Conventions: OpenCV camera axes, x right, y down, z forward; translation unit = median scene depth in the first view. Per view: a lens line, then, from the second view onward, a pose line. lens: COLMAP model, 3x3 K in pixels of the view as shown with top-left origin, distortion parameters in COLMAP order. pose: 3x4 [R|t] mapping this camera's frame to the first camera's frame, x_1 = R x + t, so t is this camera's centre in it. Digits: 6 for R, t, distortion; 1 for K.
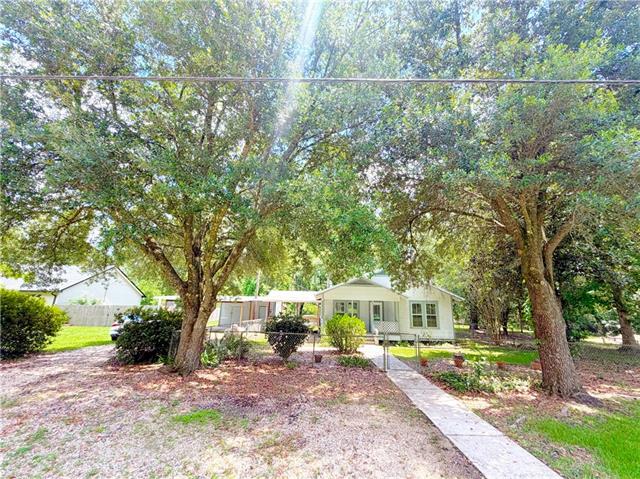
lens RADIAL K [[255.0, 0, 336.9], [0, 255.0, 239.8], [0, 0, 1]] dist [0.001825, 0.000103]
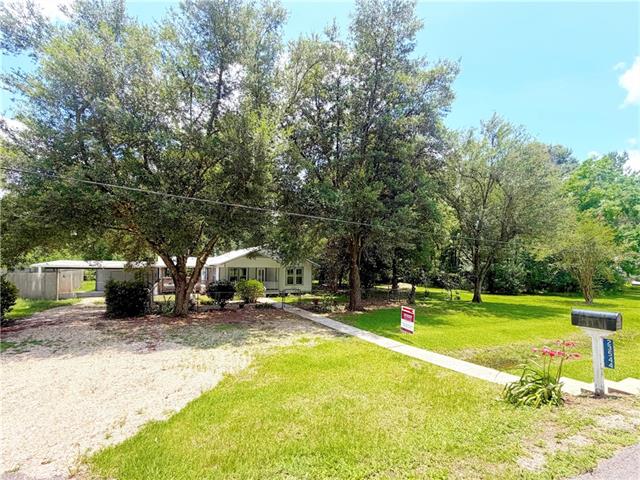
lens RADIAL K [[255.0, 0, 320.0], [0, 255.0, 240.0], [0, 0, 1]] dist [0.001067, 0.000060]
pose [[0.888245, 0.040582, 0.457574, -0.286458], [-0.114964, 0.984030, 0.135897, -0.176780], [-0.444751, -0.173314, 0.878725, -0.445844]]
